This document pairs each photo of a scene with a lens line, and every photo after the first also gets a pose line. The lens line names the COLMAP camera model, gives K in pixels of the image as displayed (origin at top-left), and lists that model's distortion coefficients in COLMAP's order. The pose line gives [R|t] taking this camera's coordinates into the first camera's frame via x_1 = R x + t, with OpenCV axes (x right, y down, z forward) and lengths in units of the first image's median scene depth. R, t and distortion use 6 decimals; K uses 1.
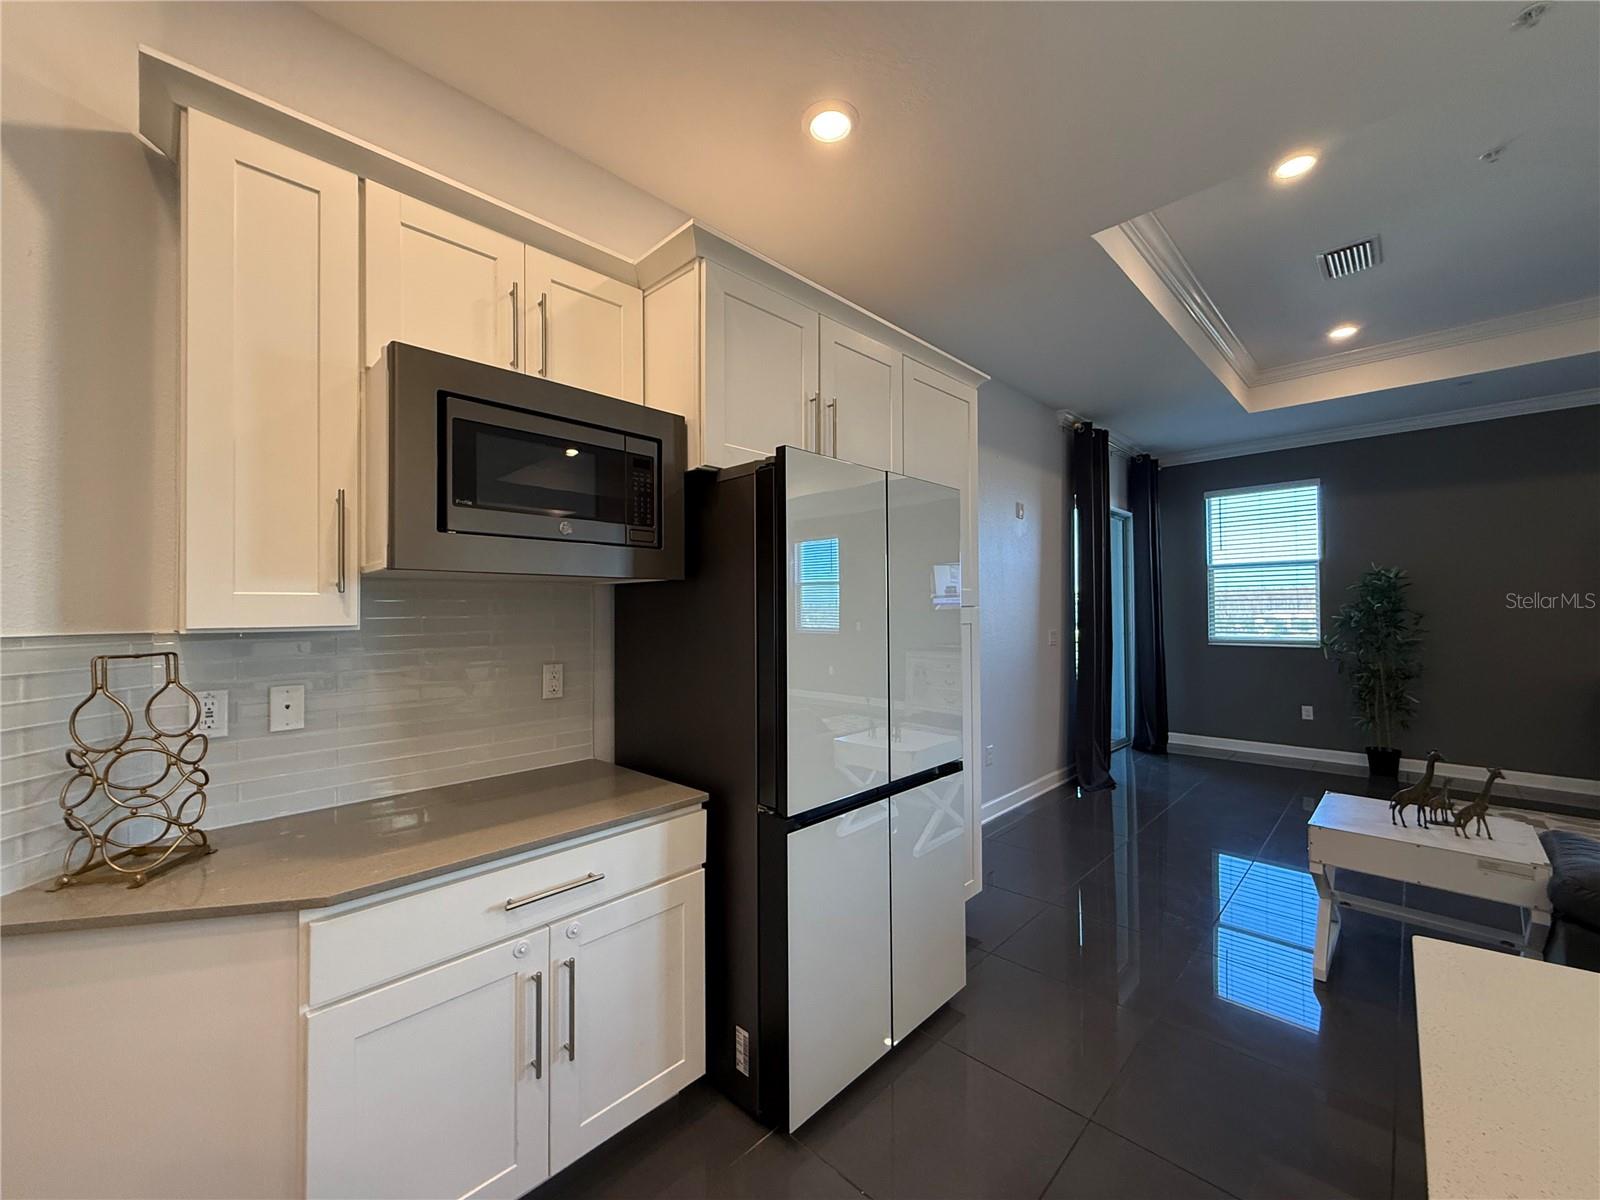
lens RADIAL K [[640.7, 0, 799.3], [0, 640.7, 599.8], [0, 0, 1]] dist [0.000135, -0.000362]
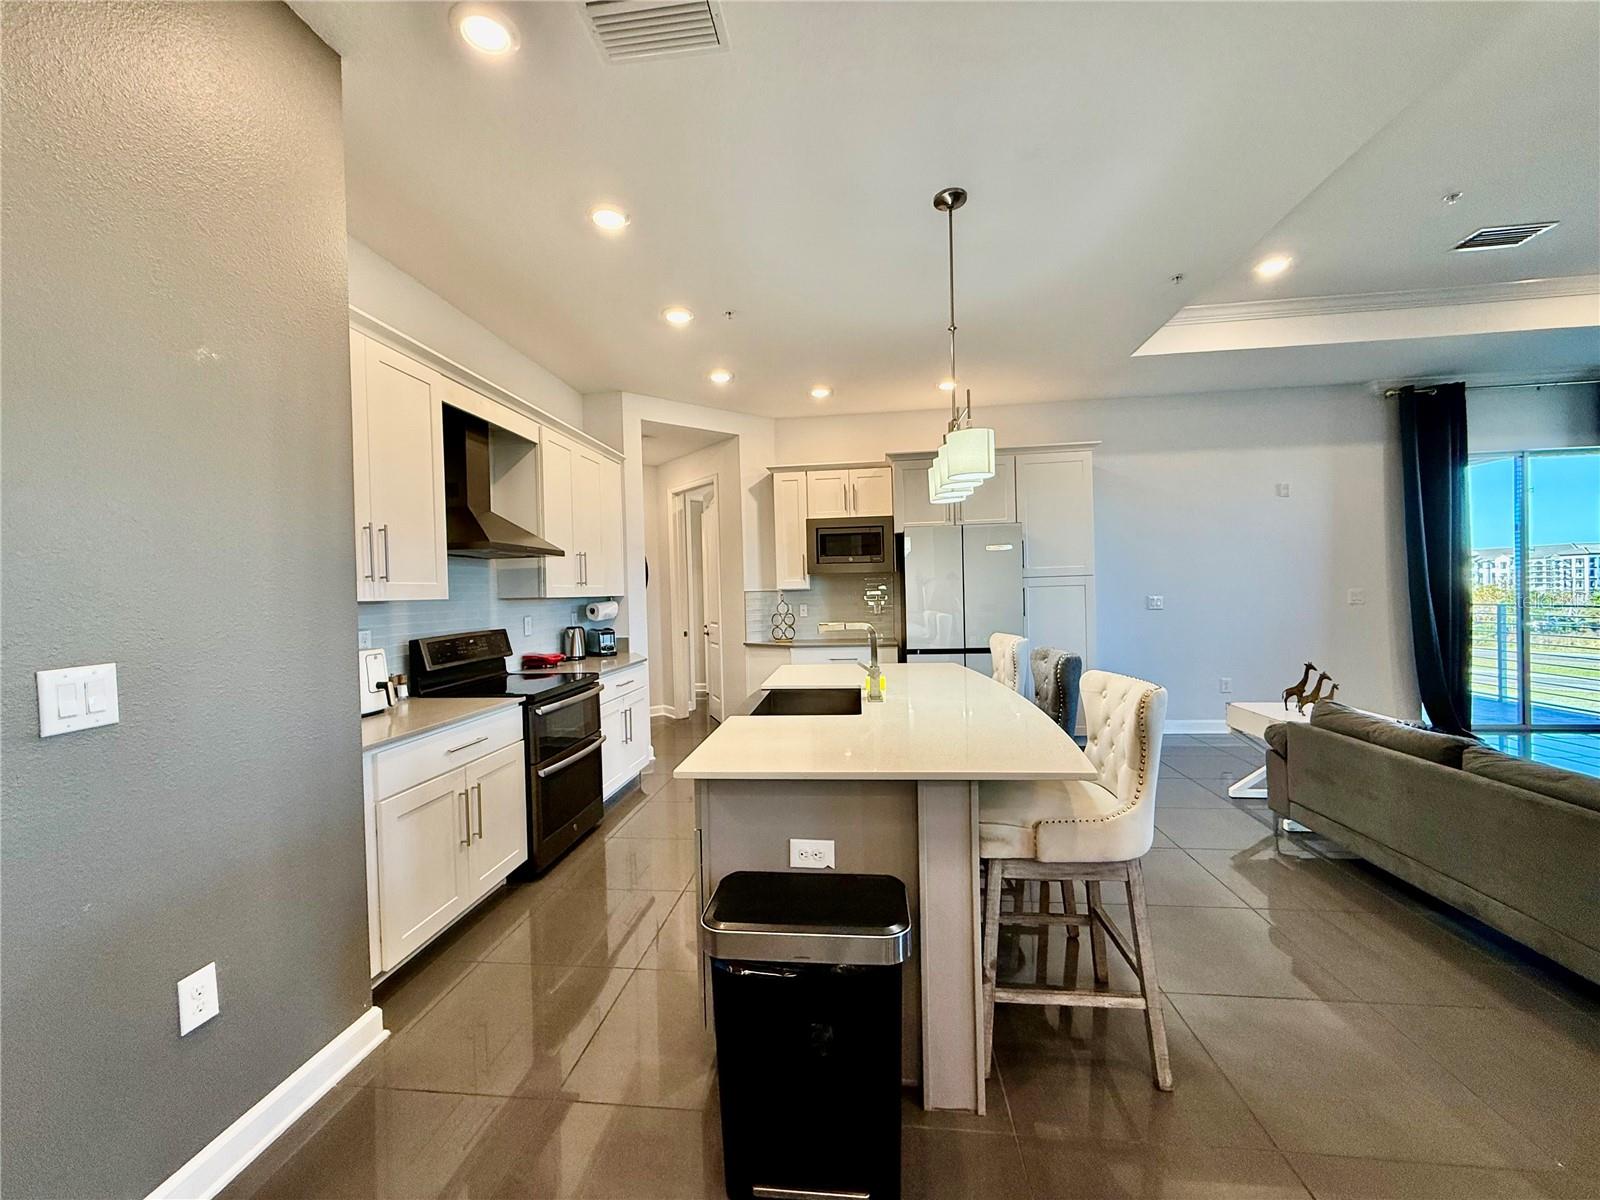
lens RADIAL K [[640.7, 0, 796.2], [0, 640.7, 604.5], [0, 0, 1]] dist [0.000135, -0.000362]
pose [[0.604145, 0.005821, -0.796853, 2.303843], [0.035487, 0.998785, 0.034201, 0.002744], [0.796084, -0.048940, 0.603204, -1.380156]]
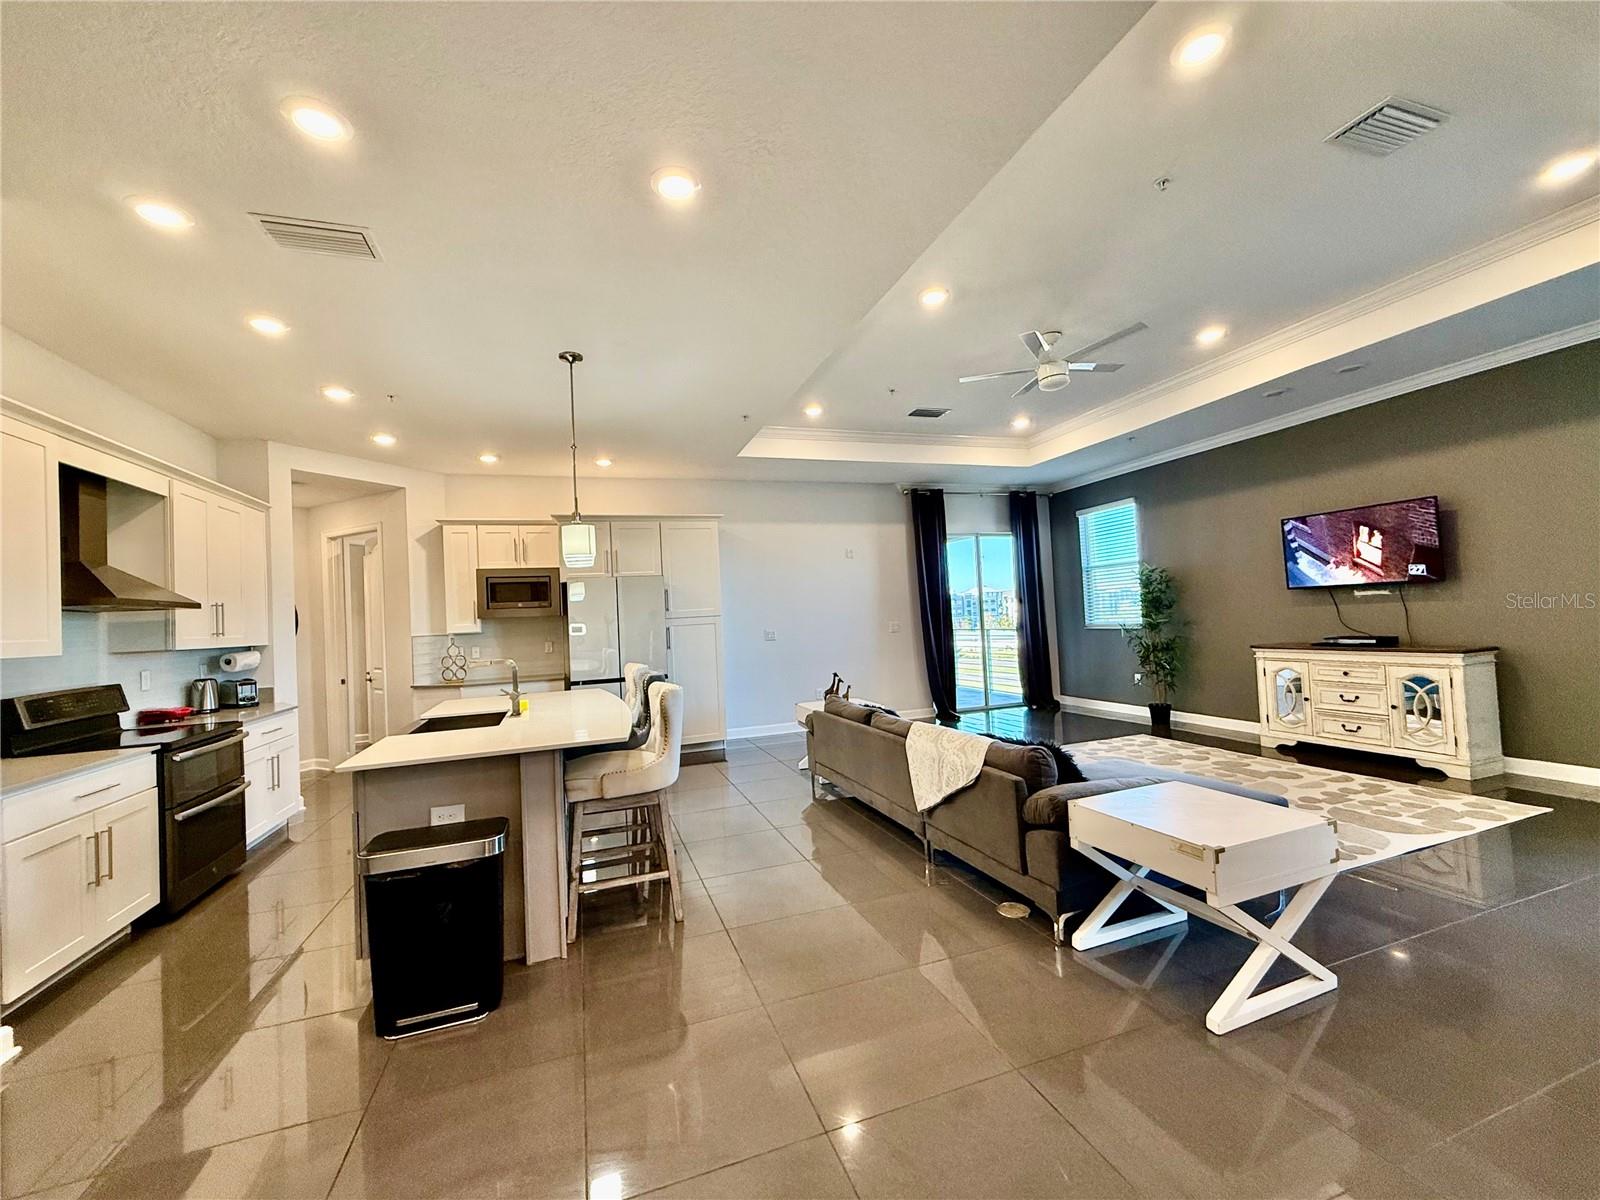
lens RADIAL K [[640.7, 0, 797.3], [0, 640.7, 600.2], [0, 0, 1]] dist [0.000135, -0.000362]
pose [[0.888423, -0.049987, -0.456295, 3.036839], [0.051417, 0.998634, -0.009290, -0.018928], [0.456136, -0.015208, 0.889780, -1.767211]]
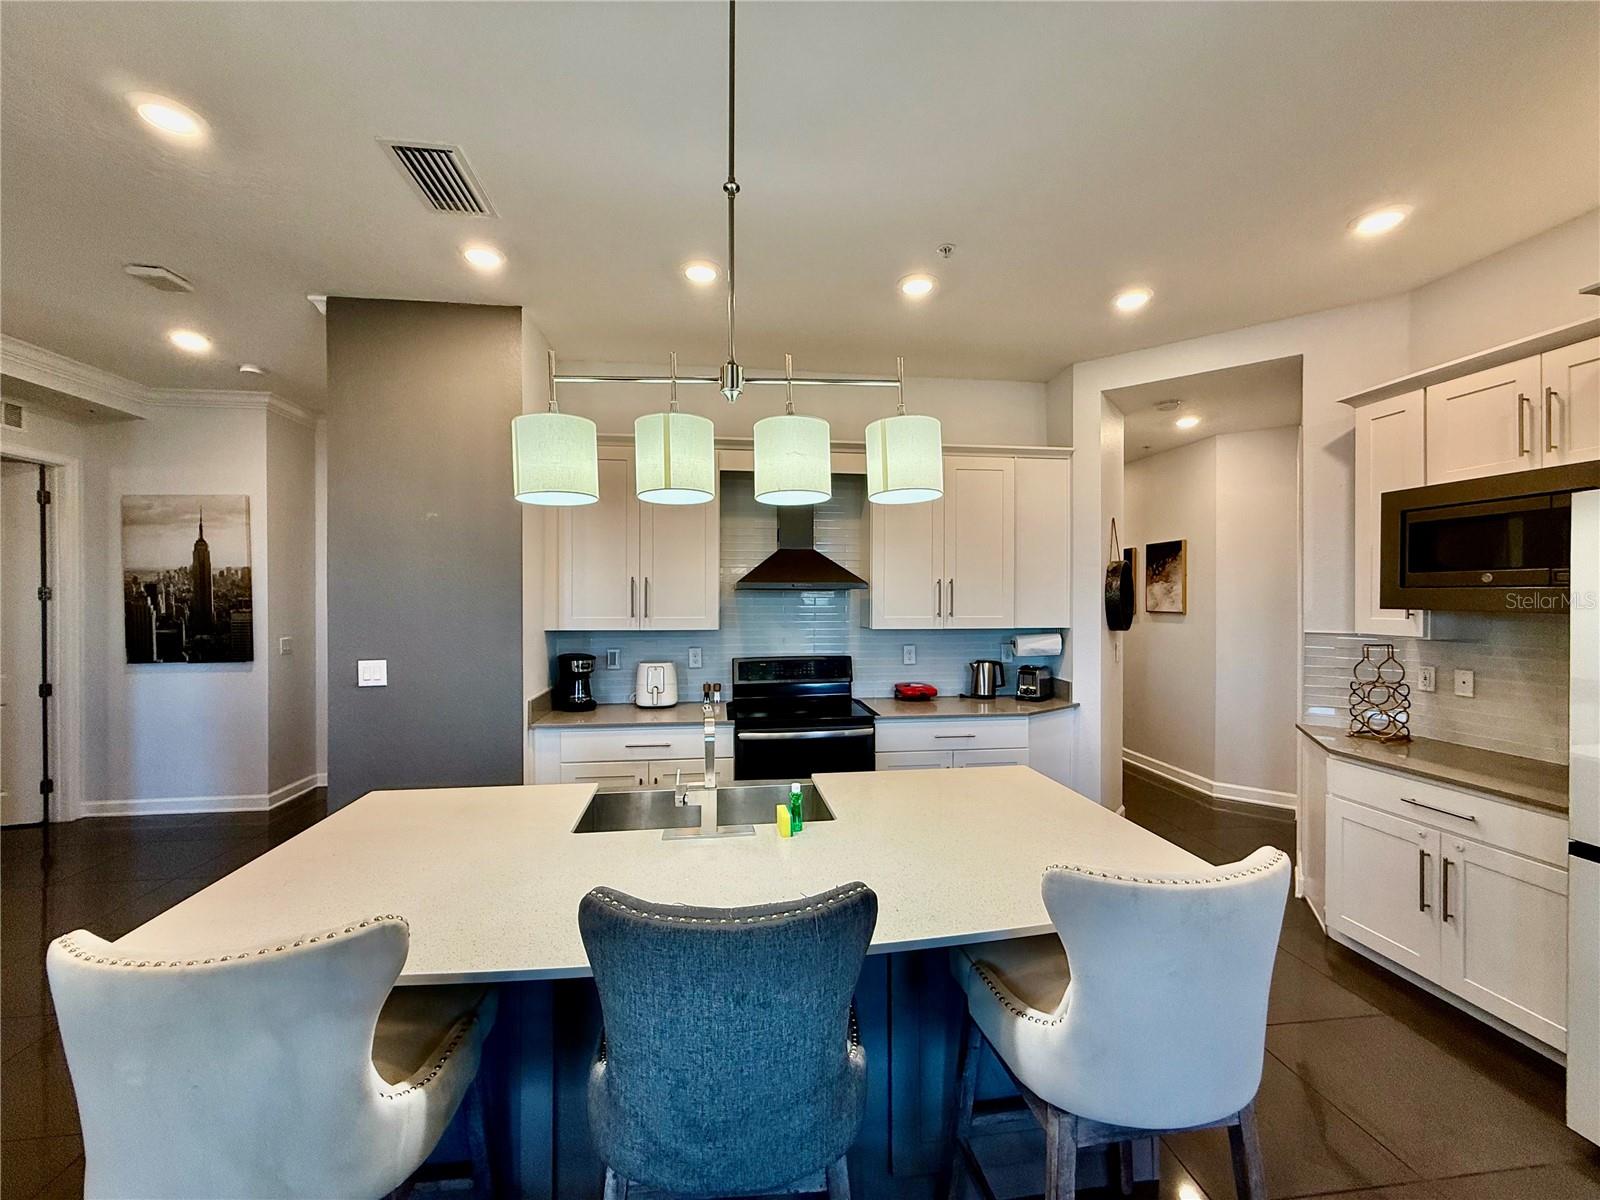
lens RADIAL K [[640.7, 0, 793.8], [0, 640.7, 598.9], [0, 0, 1]] dist [0.000135, -0.000362]
pose [[-0.637771, 0.009807, -0.770164, 1.800786], [0.017256, 0.999850, -0.001558, -0.094036], [0.770033, -0.014284, -0.637845, 0.756332]]
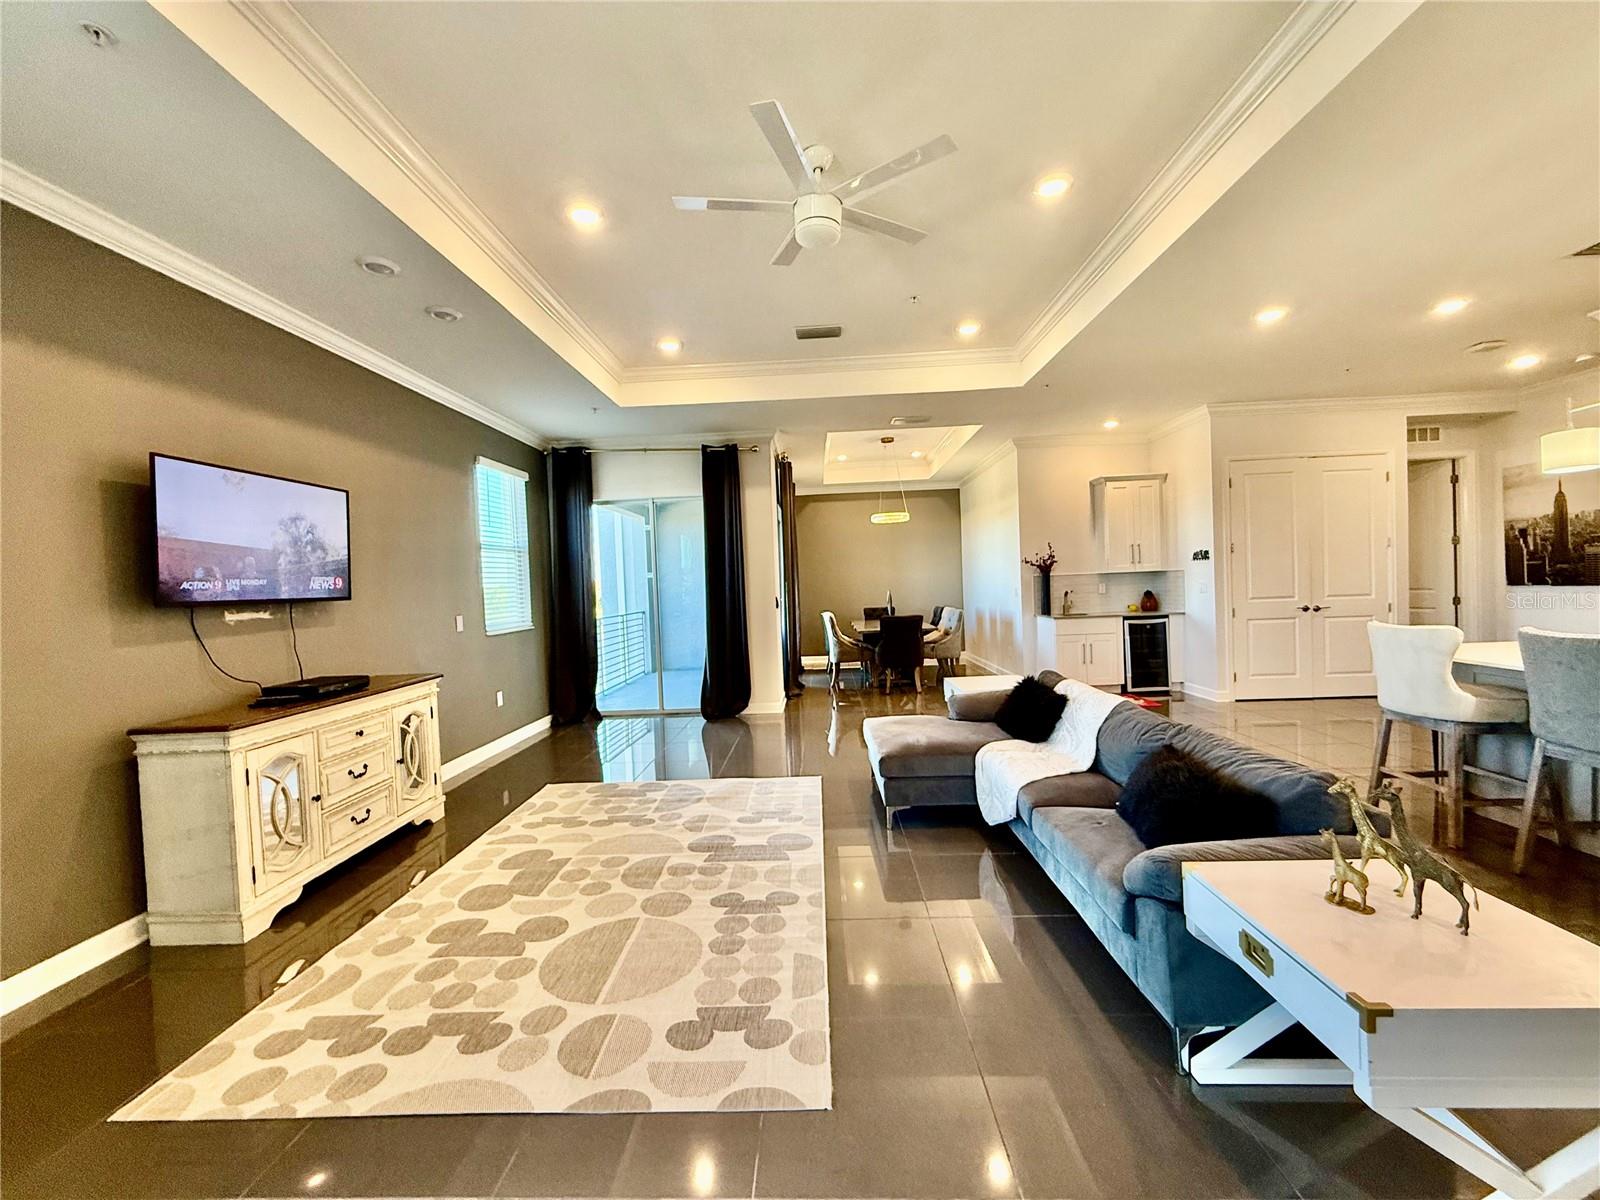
lens RADIAL K [[640.7, 0, 795.7], [0, 640.7, 599.4], [0, 0, 1]] dist [0.000135, -0.000362]
pose [[-0.666314, 0.015426, 0.745512, 1.507524], [0.029740, 0.999540, 0.005899, 0.052330], [-0.745078, 0.026102, -0.666466, 2.608144]]
